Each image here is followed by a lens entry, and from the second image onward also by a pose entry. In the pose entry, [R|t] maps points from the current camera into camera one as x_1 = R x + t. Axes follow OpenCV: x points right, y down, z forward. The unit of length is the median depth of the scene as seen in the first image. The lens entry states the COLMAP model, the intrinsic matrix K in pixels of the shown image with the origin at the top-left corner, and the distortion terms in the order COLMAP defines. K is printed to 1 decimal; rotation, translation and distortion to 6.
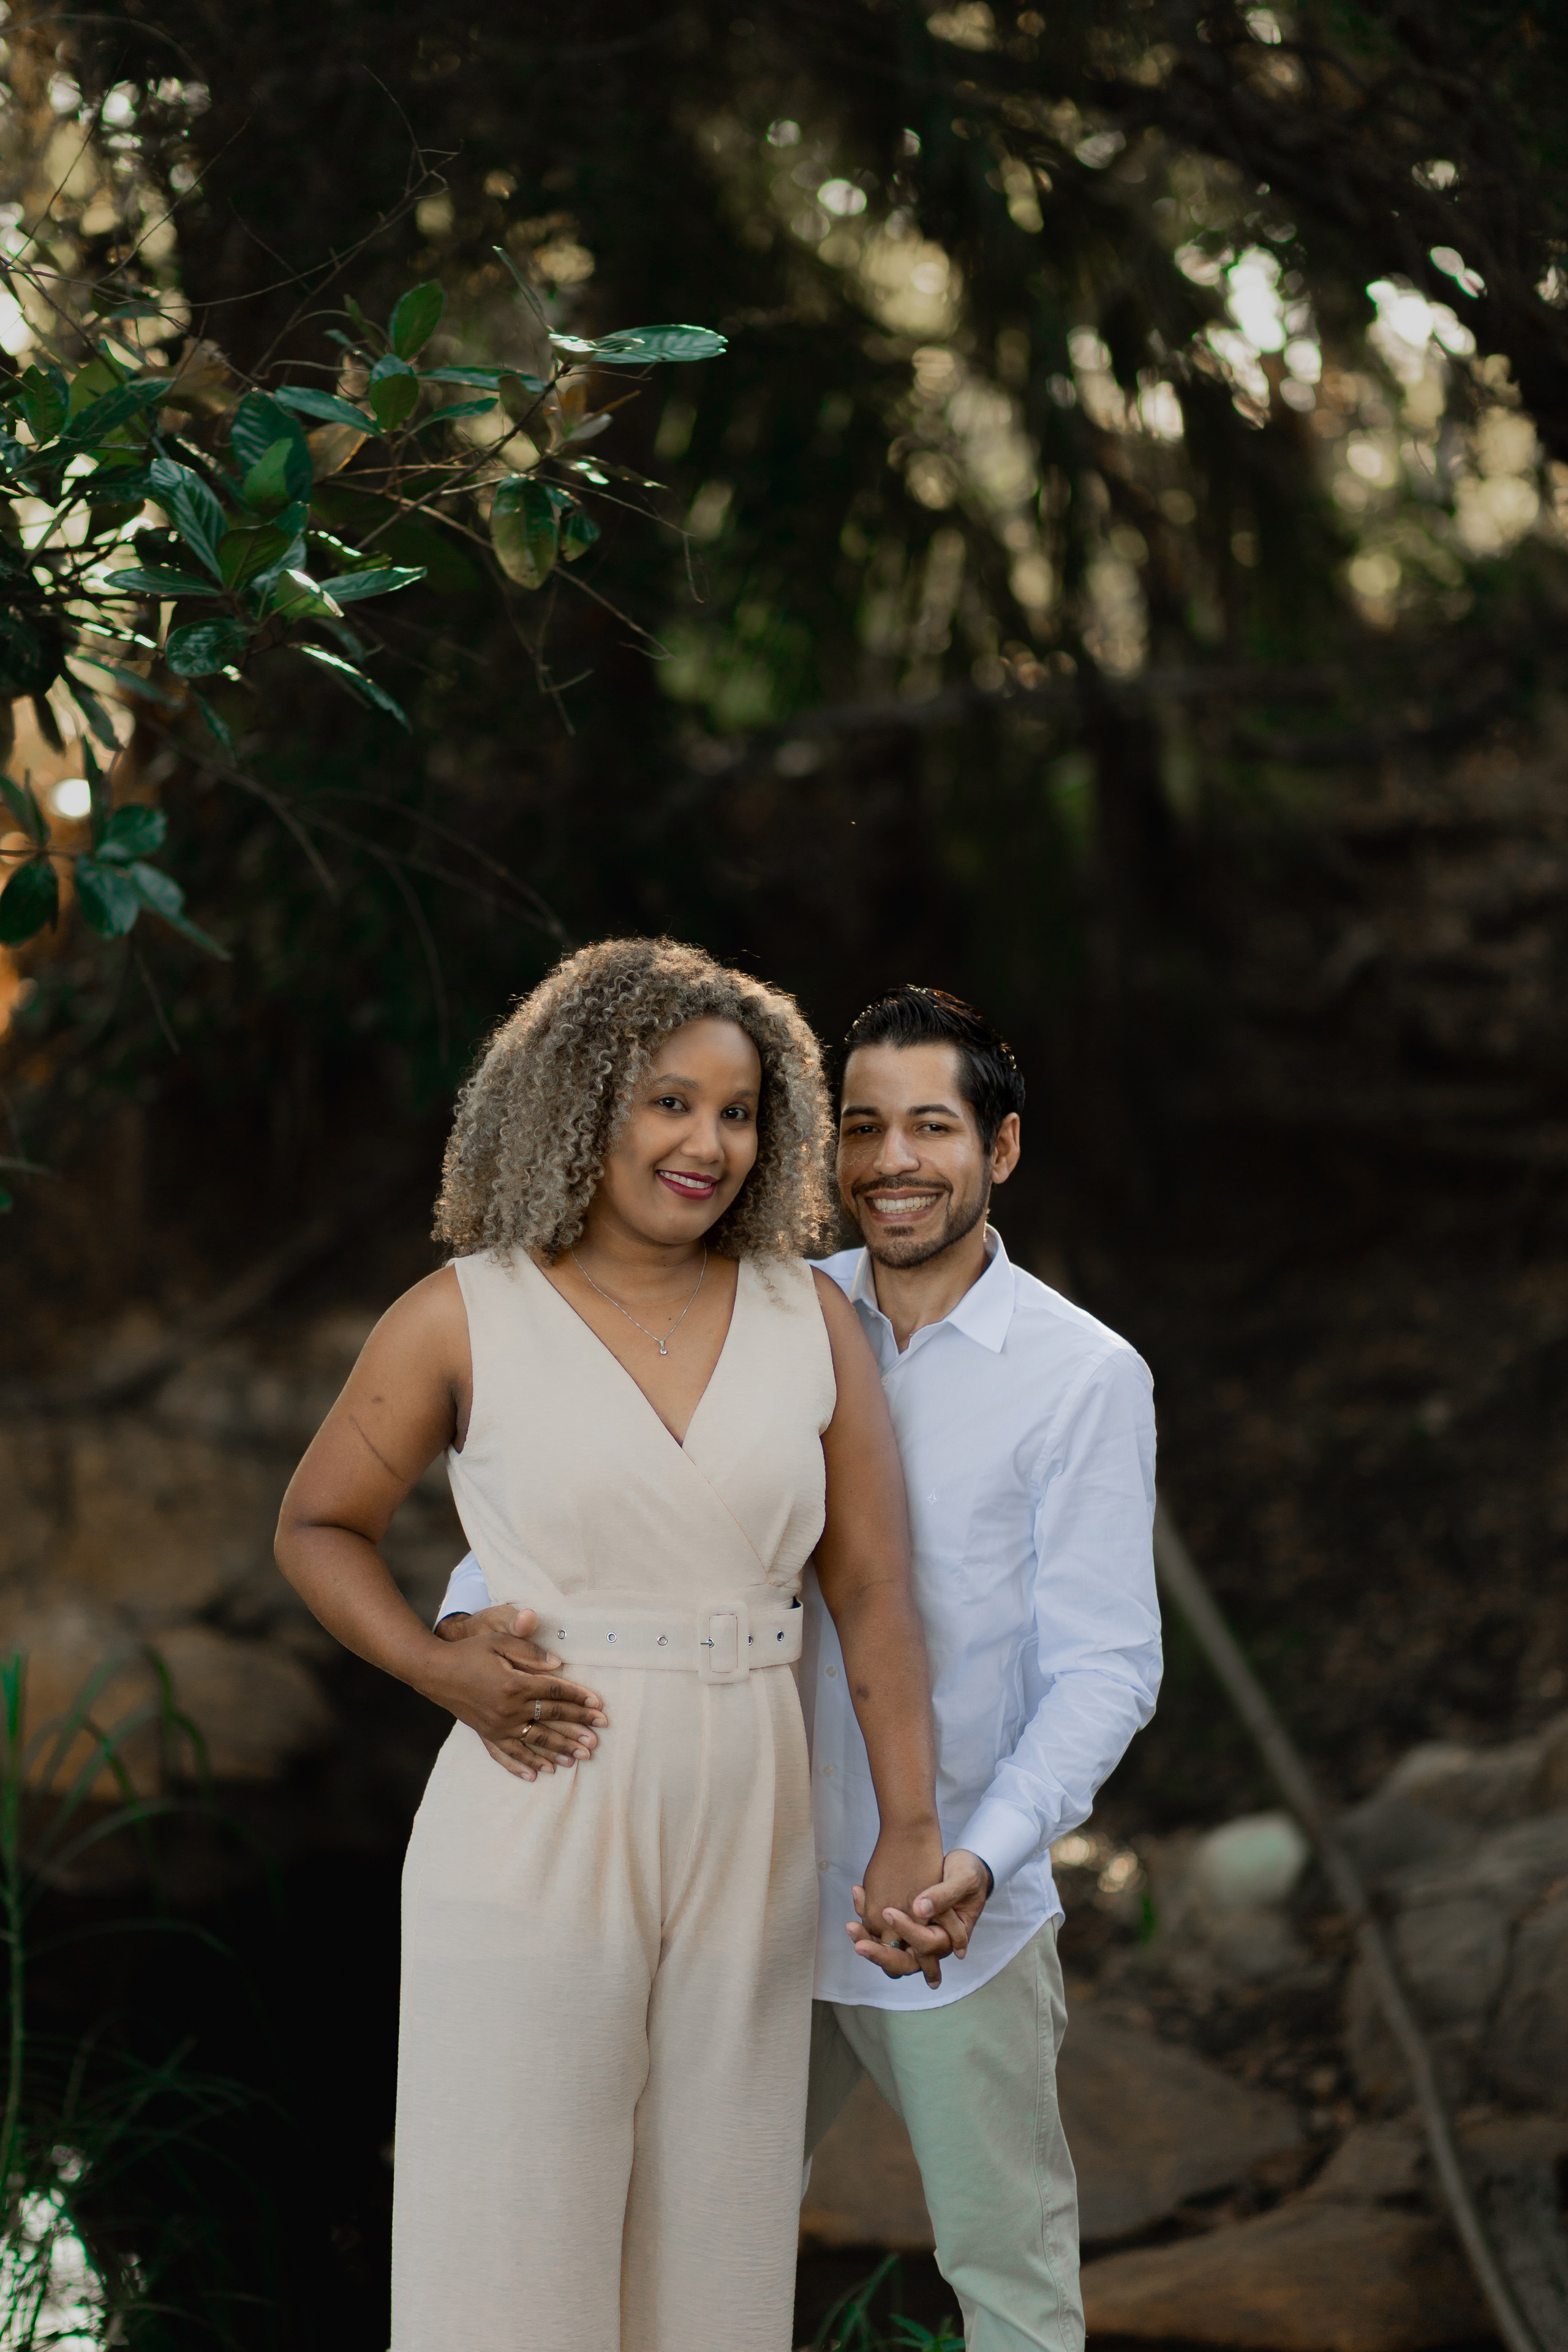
lens RADIAL K [[5568.1, 0, 808.0], [0, 5568.1, 1179.7], [0, 0, 1]] dist [0.058555, -0.850680]
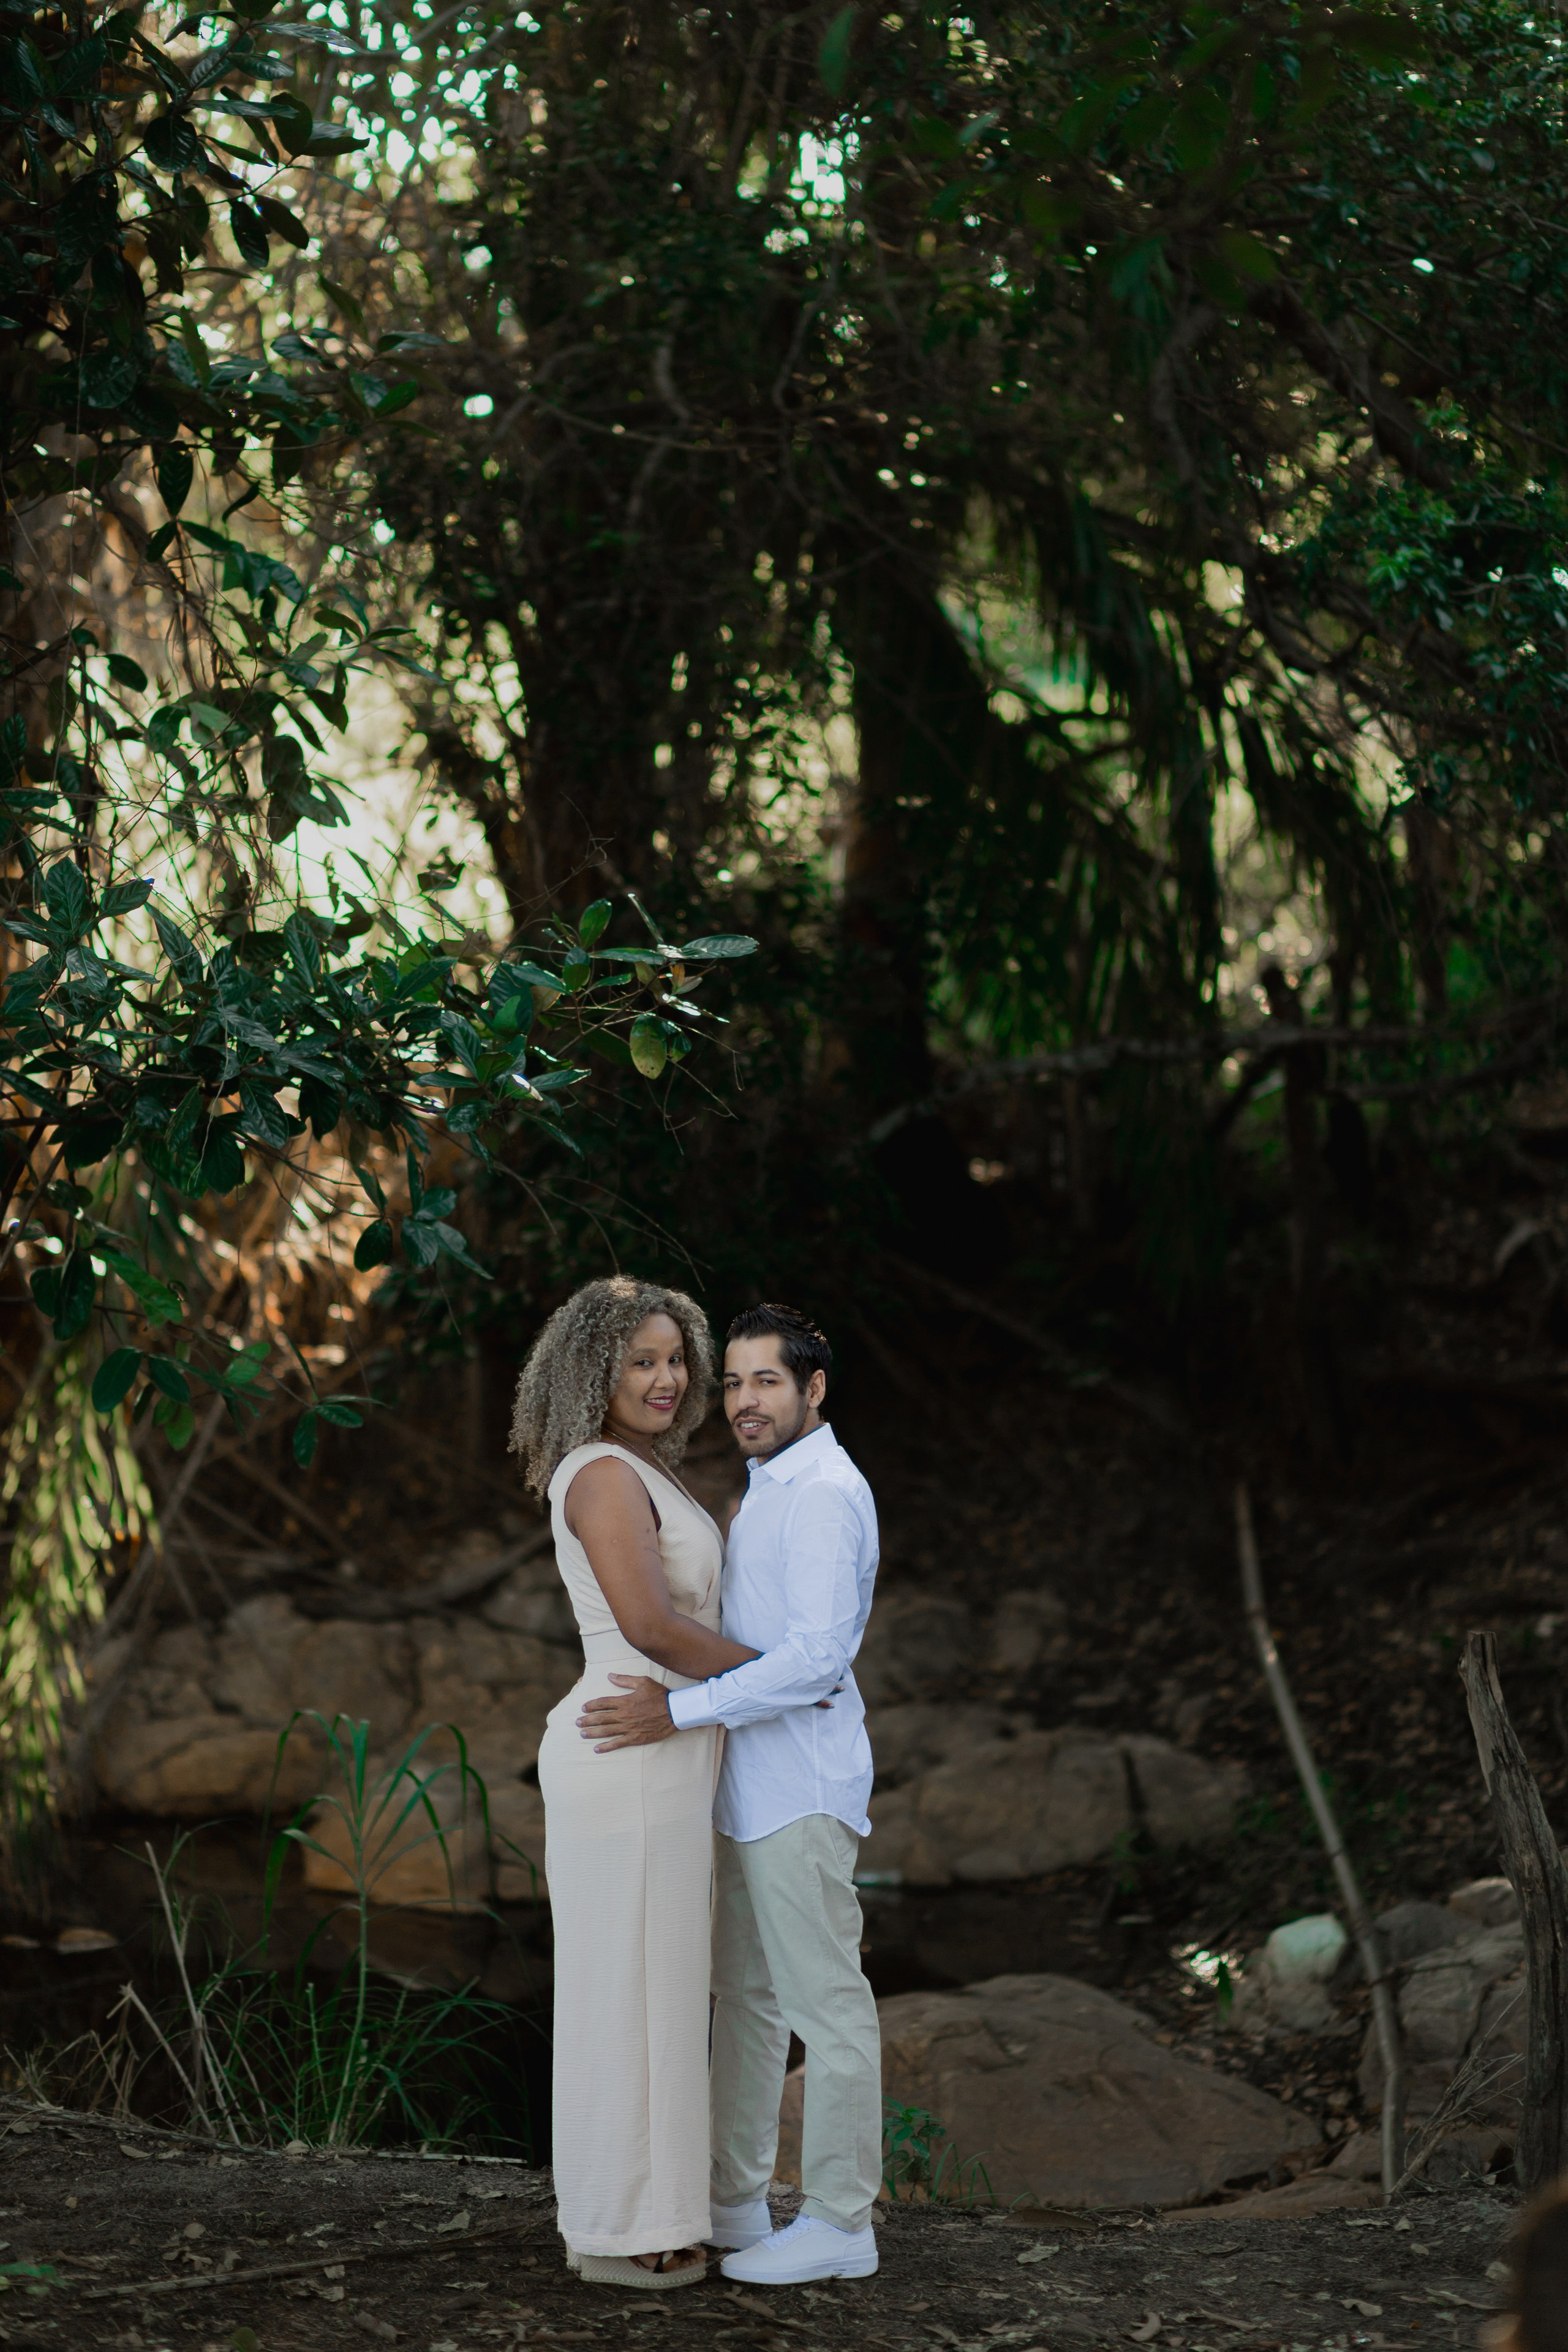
lens RADIAL K [[5568.1, 0, 808.0], [0, 5568.1, 1179.7], [0, 0, 1]] dist [0.058555, -0.850680]
pose [[0.997792, 0.004474, -0.066265, 0.053178], [-0.007549, 0.998903, -0.046225, 0.004053], [0.065986, 0.046623, 0.996731, -0.348745]]
